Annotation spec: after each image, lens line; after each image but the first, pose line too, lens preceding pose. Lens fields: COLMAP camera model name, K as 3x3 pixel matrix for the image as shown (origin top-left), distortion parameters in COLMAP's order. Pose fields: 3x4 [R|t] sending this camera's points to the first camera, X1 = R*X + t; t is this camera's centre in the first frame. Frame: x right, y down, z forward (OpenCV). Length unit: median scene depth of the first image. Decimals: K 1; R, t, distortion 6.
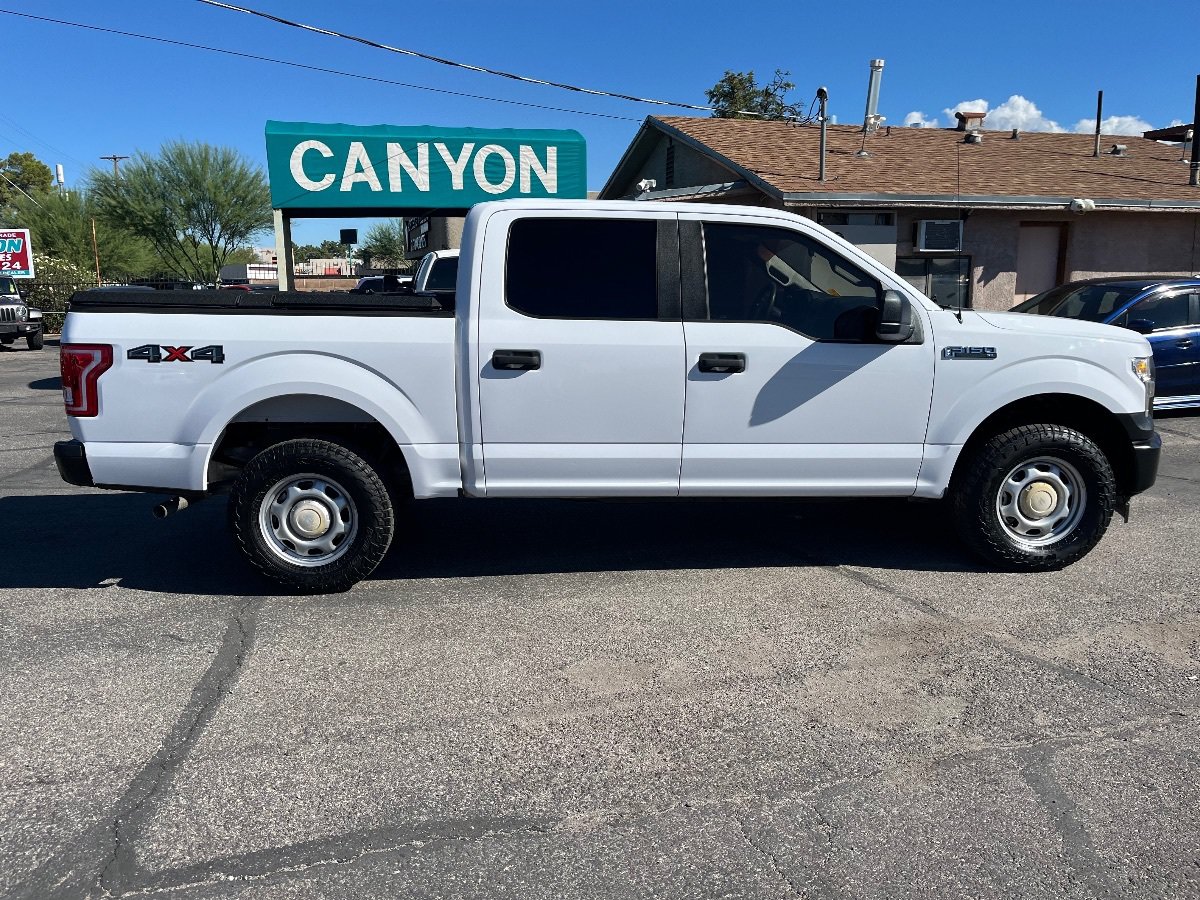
lens RADIAL K [[907.1, 0, 595.3], [0, 907.1, 452.1], [0, 0, 1]] dist [0.066864, -0.102064]
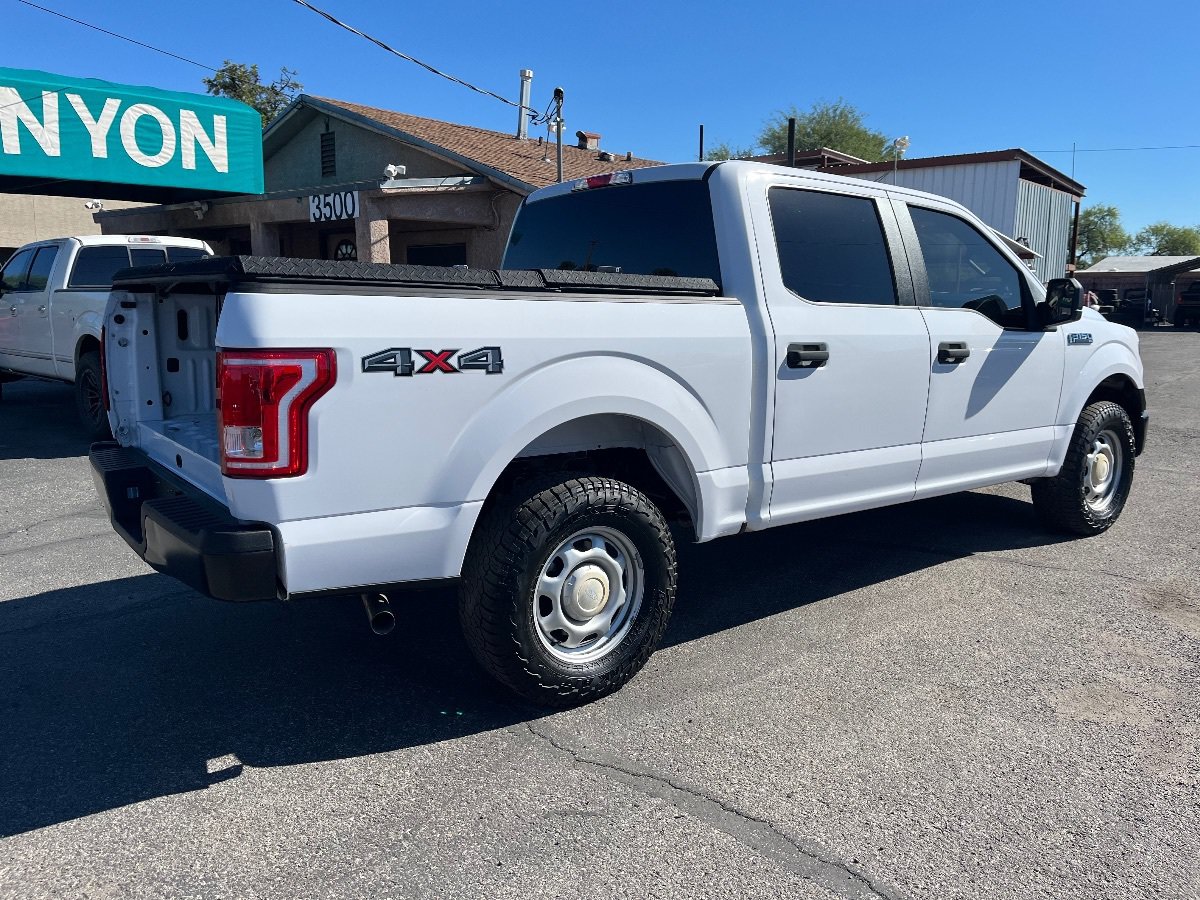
lens RADIAL K [[907.1, 0, 595.3], [0, 907.1, 452.1], [0, 0, 1]] dist [0.066864, -0.102064]
pose [[0.835047, -0.084150, 0.543705, -0.661027], [0.092282, 0.995656, 0.012368, -0.040803], [-0.542384, 0.039846, 0.839185, 0.398794]]
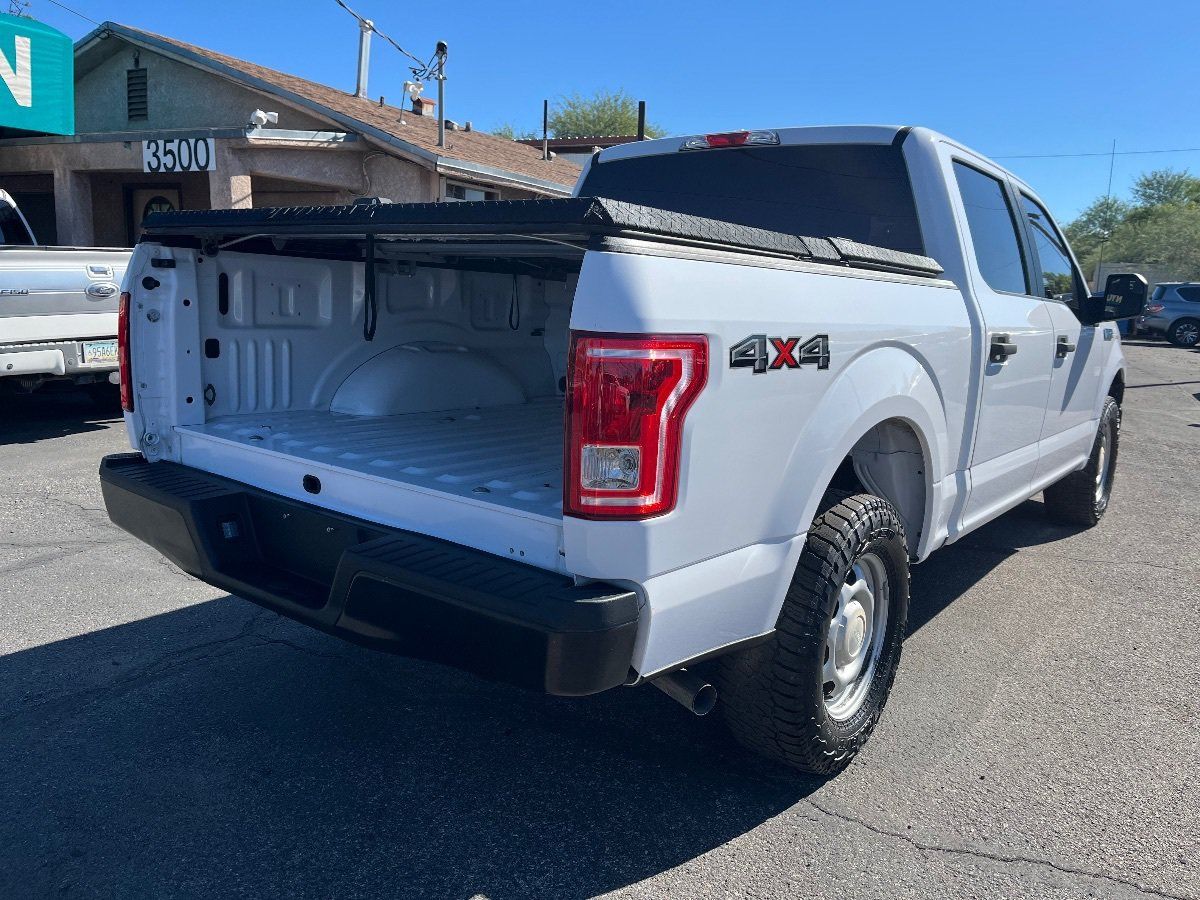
lens RADIAL K [[903.0, 0, 600.0], [0, 903.0, 450.0], [0, 0, 1]] dist [0.108156, -0.152401]
pose [[0.662526, -0.103771, 0.741816, -0.814666], [0.096372, 0.993935, 0.052968, -0.085539], [-0.742814, 0.036397, 0.668508, 0.709396]]
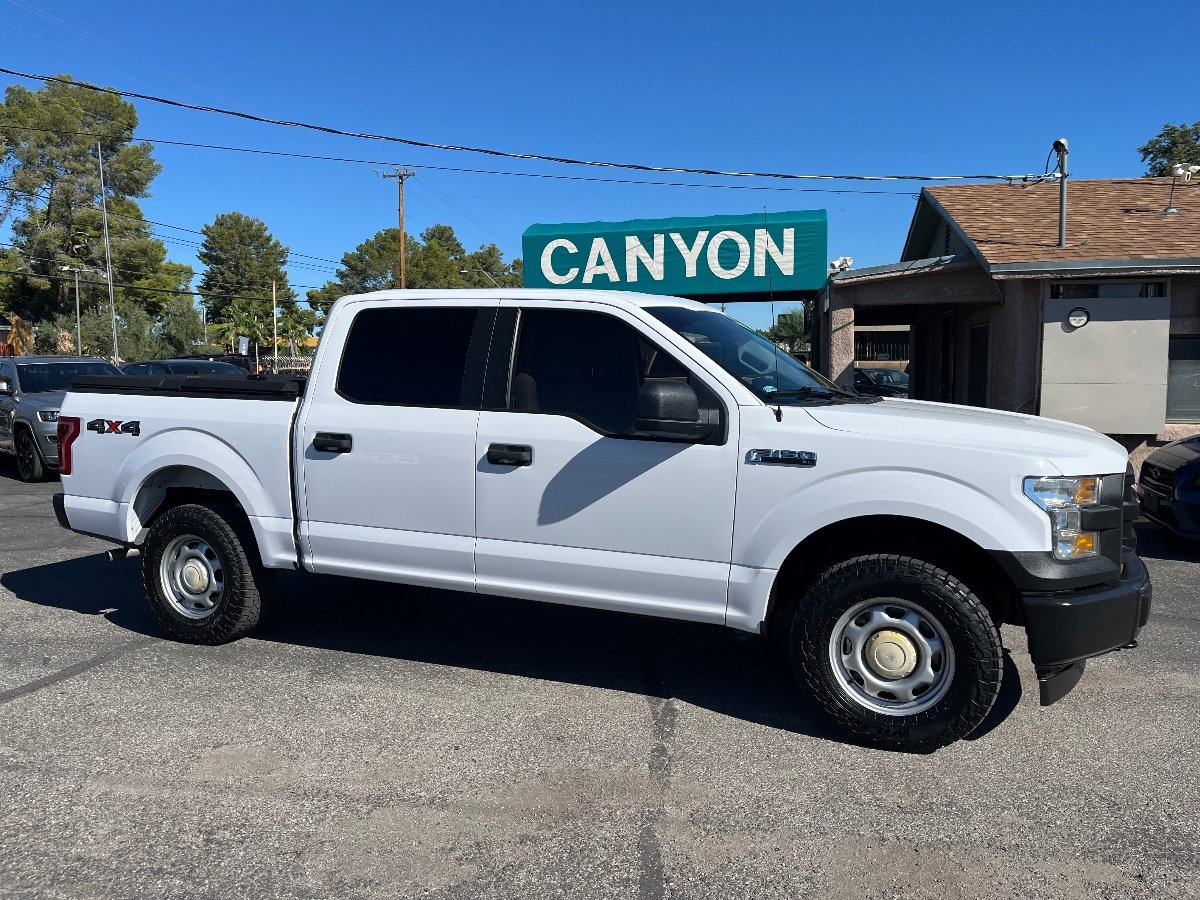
lens RADIAL K [[907.1, 0, 595.3], [0, 907.1, 452.1], [0, 0, 1]] dist [0.066864, -0.102064]
pose [[0.887530, 0.045305, -0.458518, 0.623299], [-0.085587, 0.994045, -0.067447, -0.043763], [0.452732, 0.099104, 0.886122, 0.202168]]
